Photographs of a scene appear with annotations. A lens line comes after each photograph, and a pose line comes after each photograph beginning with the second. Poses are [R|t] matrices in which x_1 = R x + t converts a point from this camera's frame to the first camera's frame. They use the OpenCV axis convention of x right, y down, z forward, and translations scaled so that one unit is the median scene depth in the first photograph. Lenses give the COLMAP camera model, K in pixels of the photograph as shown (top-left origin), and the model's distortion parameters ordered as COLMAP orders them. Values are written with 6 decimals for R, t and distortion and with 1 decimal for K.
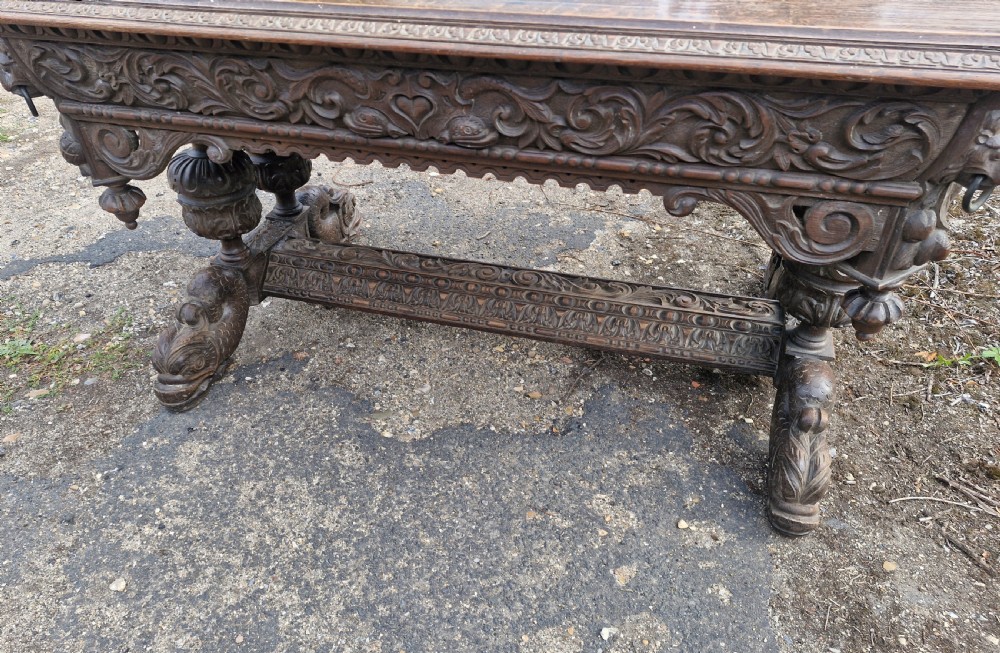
lens RADIAL K [[707.6, 0, 490.5], [0, 707.6, 329.0], [0, 0, 1]] dist [0.054898, -0.055771]
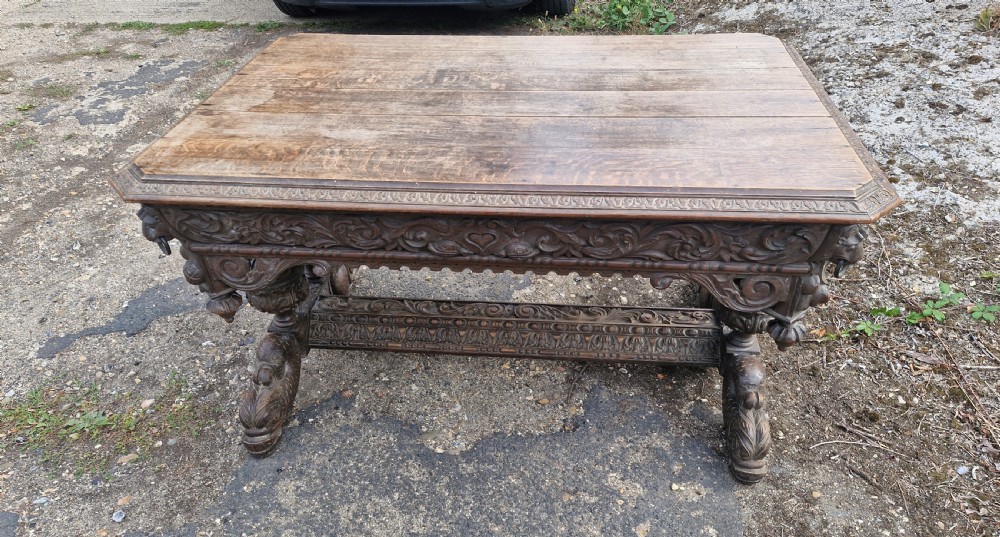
lens RADIAL K [[703.4, 0, 497.6], [0, 703.4, 286.0], [0, 0, 1]] dist [0.098001, -0.139149]
pose [[0.983443, -0.119450, 0.136276, -0.206000], [0.120897, 0.992662, -0.002364, -0.148624], [-0.134993, 0.018800, 0.990668, -0.325919]]
